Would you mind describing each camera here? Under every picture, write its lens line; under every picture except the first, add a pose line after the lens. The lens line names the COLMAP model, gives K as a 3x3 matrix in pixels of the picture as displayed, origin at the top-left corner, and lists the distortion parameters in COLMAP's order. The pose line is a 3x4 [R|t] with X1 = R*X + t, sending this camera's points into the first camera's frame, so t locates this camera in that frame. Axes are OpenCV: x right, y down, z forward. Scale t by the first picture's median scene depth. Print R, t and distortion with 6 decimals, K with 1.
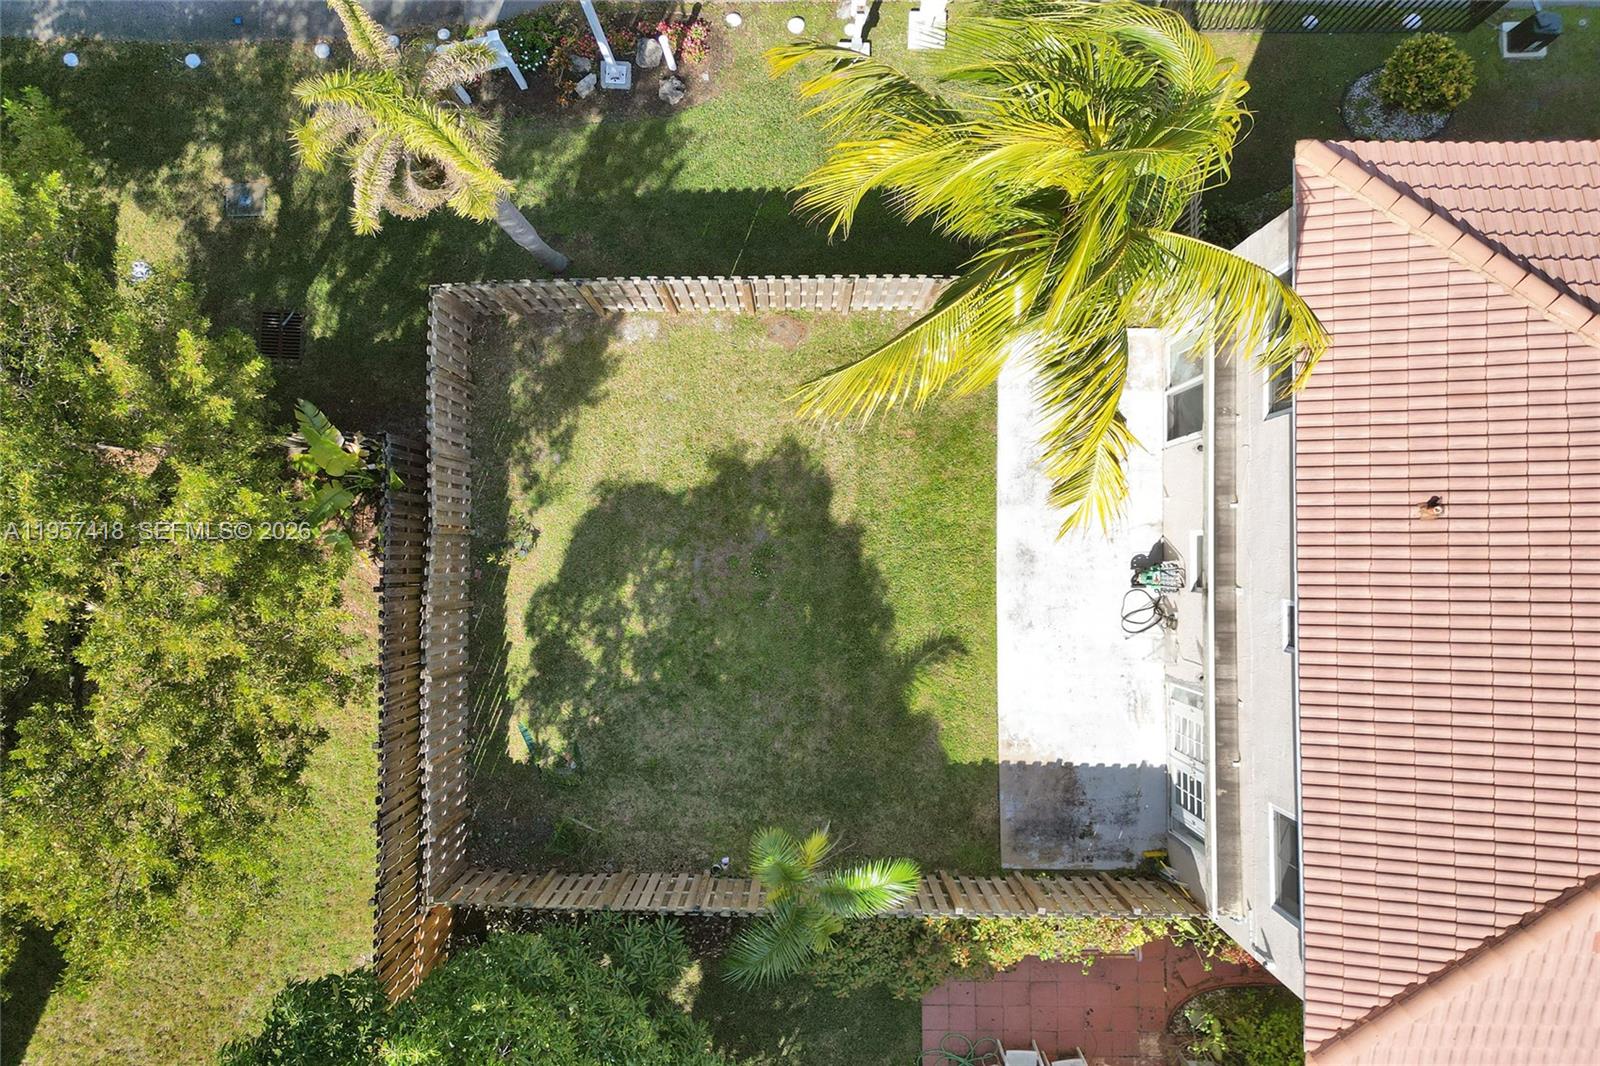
lens RADIAL K [[1106.6, 0, 790.9], [0, 1106.6, 550.4], [0, 0, 1]] dist [0.059018, -0.054157]
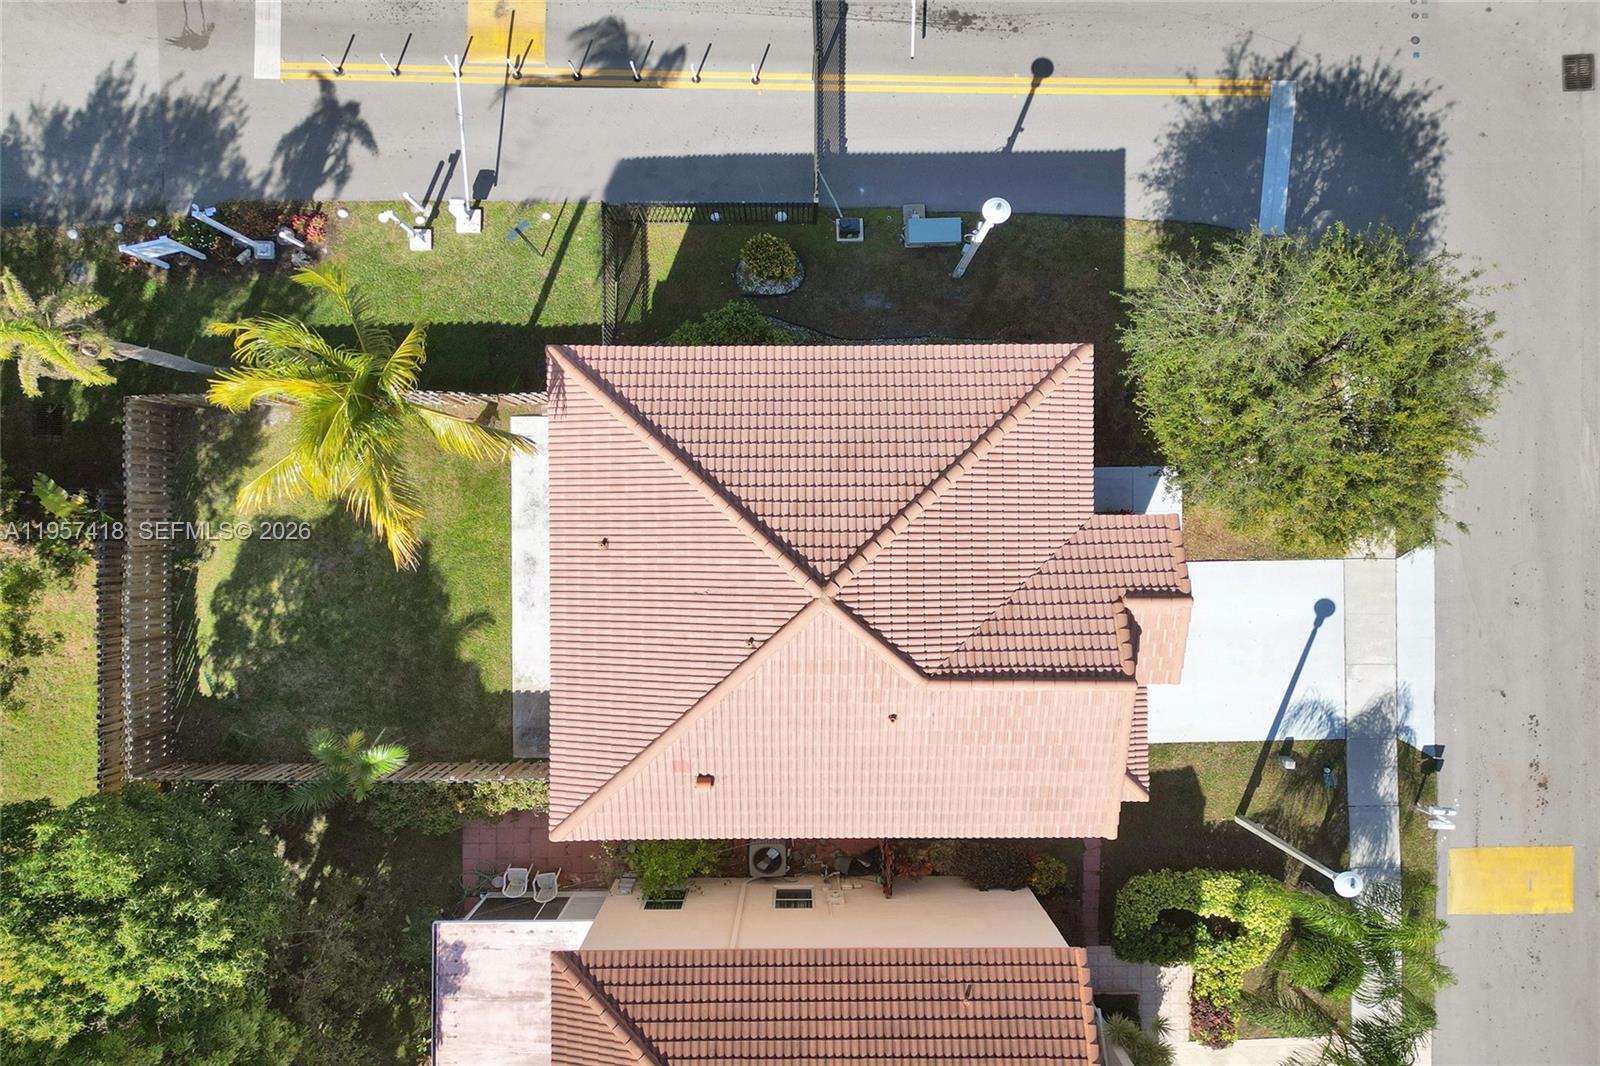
lens RADIAL K [[1106.4, 0, 805.5], [0, 1106.4, 553.5], [0, 0, 1]] dist [0.067230, -0.064804]
pose [[0.999957, -0.006914, 0.006260, 0.590938], [0.006736, 0.999582, 0.028130, -0.047483], [-0.006452, -0.028087, 0.999585, -0.576792]]
